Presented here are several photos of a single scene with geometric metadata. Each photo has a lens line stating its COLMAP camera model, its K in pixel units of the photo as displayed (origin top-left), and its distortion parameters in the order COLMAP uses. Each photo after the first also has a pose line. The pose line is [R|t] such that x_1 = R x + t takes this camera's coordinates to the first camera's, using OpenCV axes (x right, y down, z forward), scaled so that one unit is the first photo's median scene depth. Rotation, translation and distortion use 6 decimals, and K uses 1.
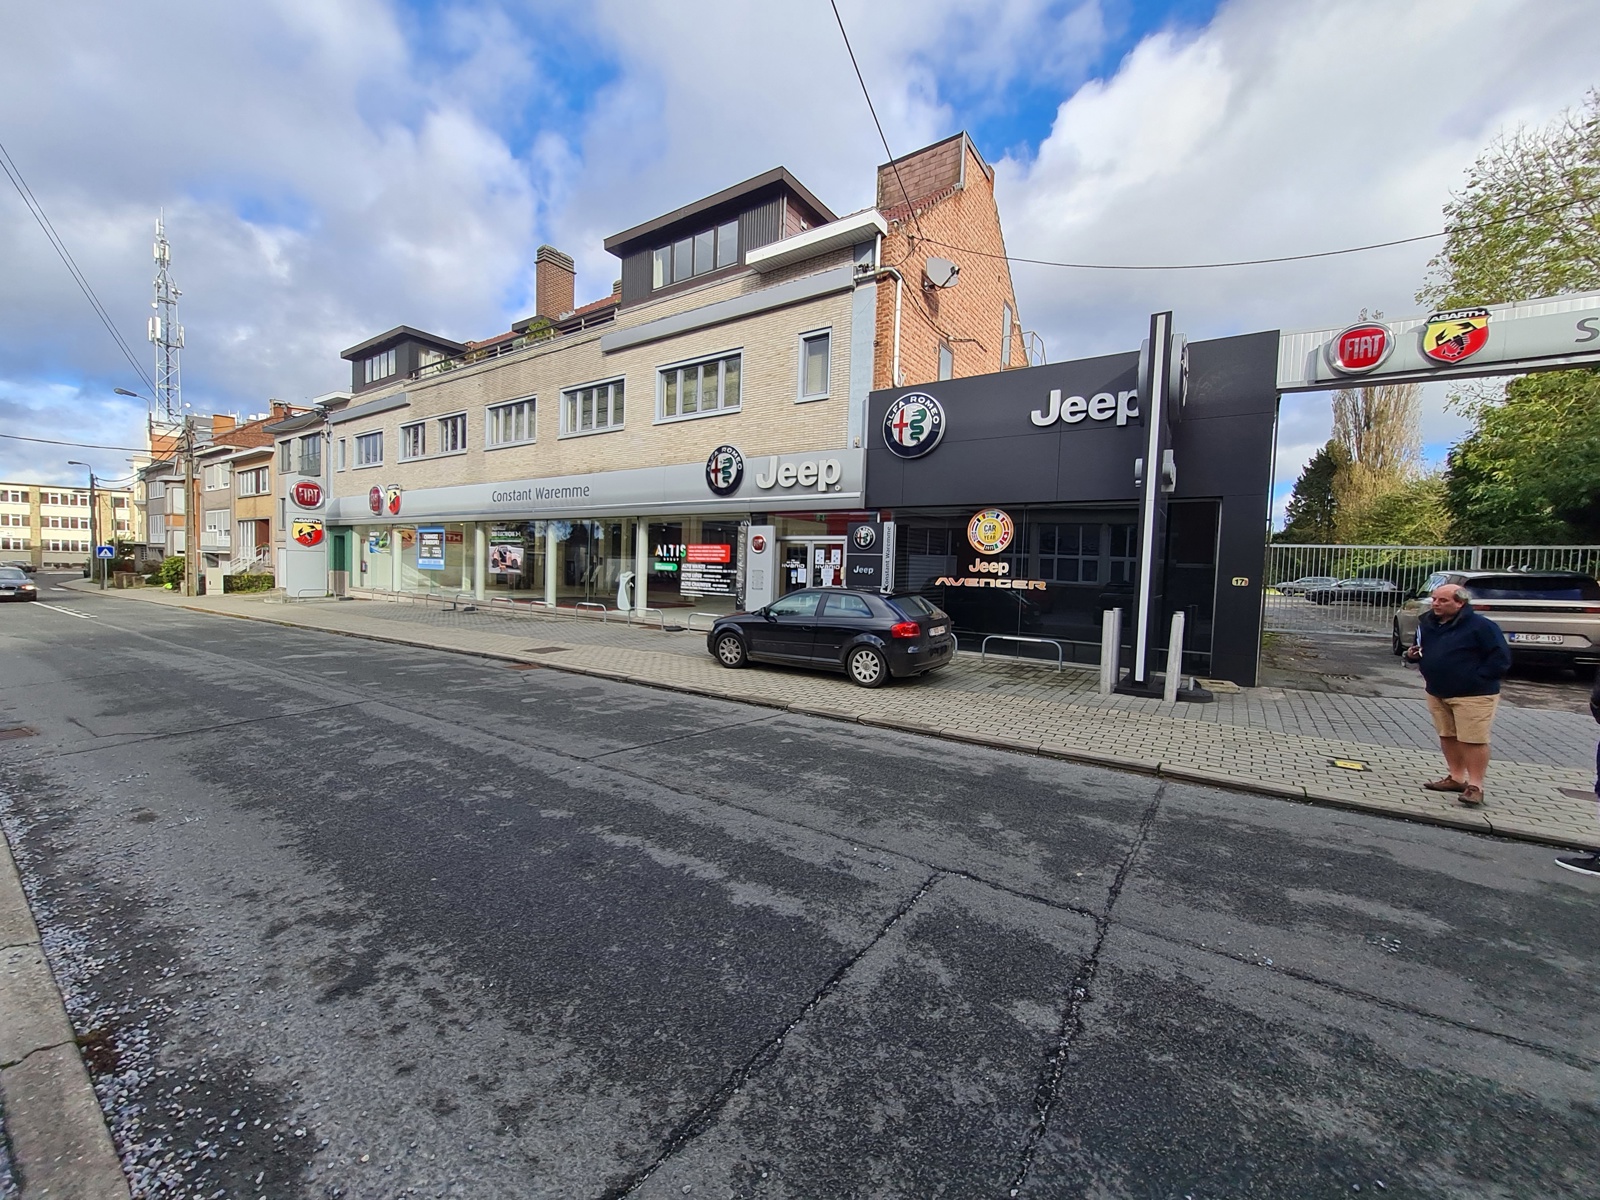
lens RADIAL K [[622.4, 0, 788.9], [0, 622.4, 593.6], [0, 0, 1]] dist [-0.002391, 0.000913]
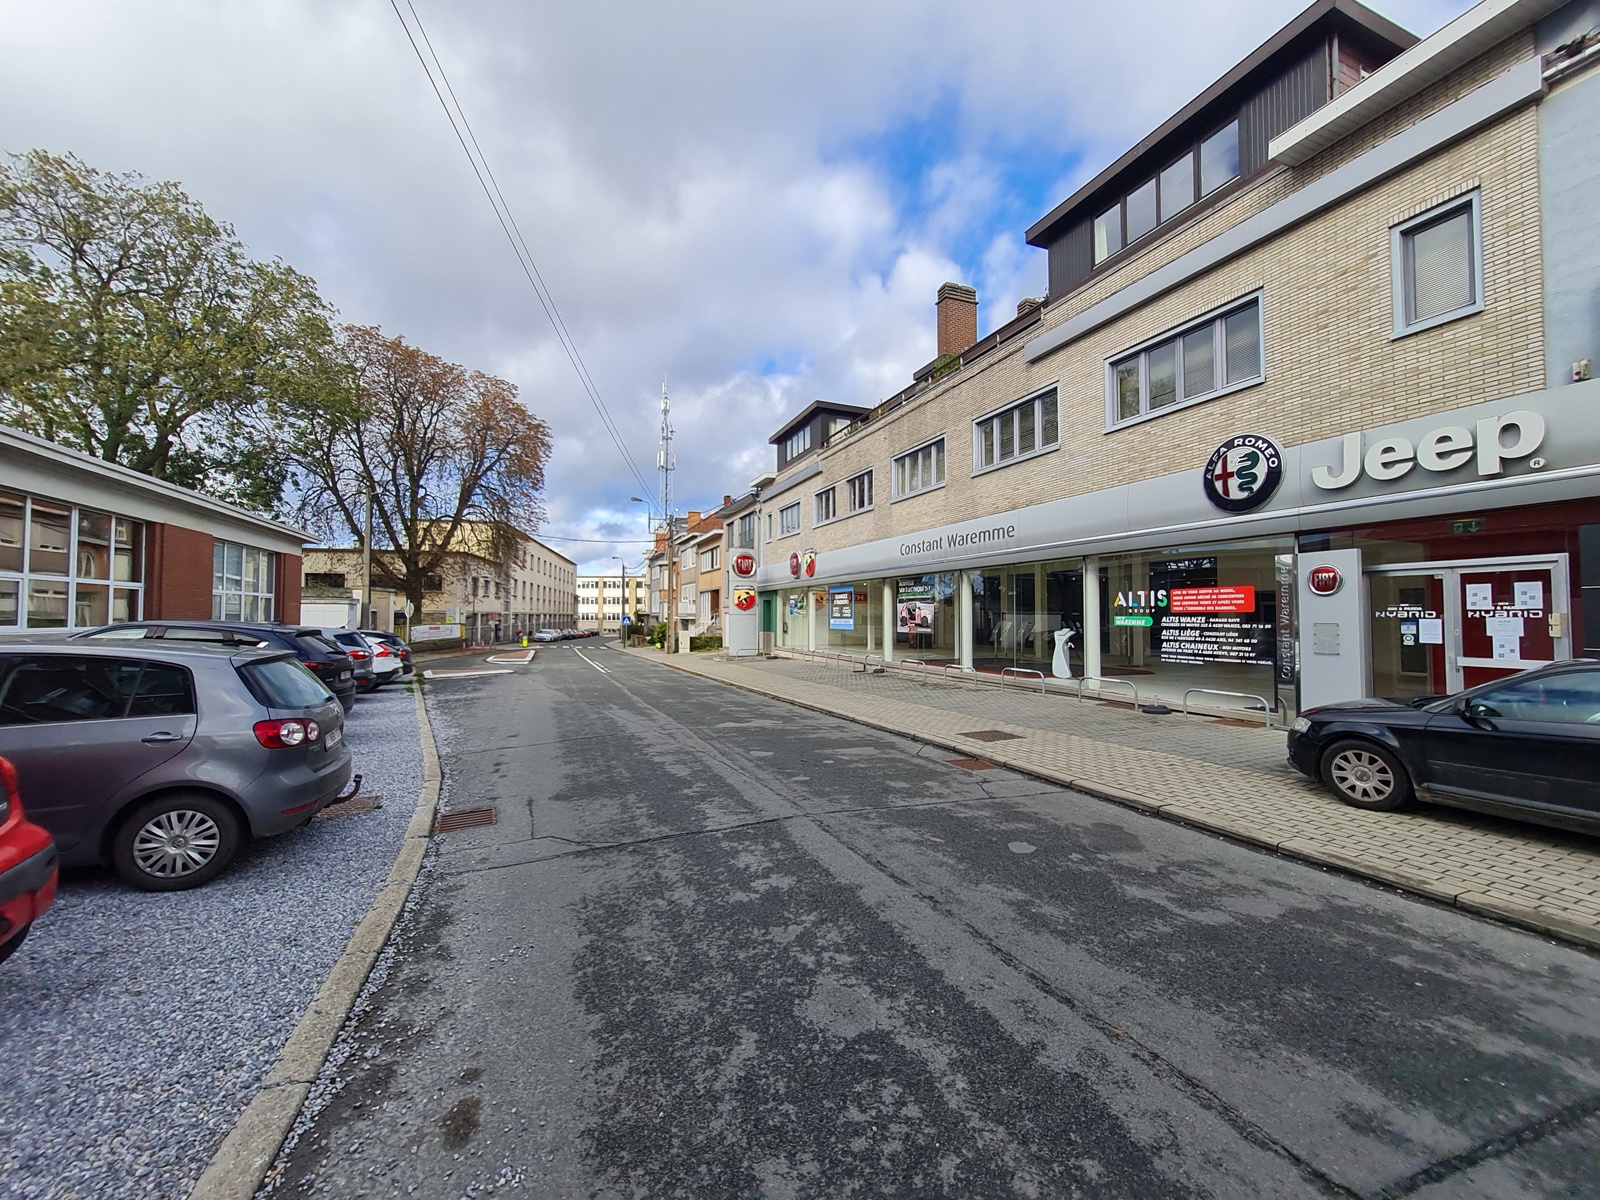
lens RADIAL K [[622.4, 0, 784.7], [0, 622.4, 601.5], [0, 0, 1]] dist [-0.002391, 0.000913]
pose [[0.826692, -0.041586, -0.561116, -0.130351], [-0.002273, 0.997010, -0.077241, -0.009539], [0.562650, 0.065130, 0.824126, 0.180743]]
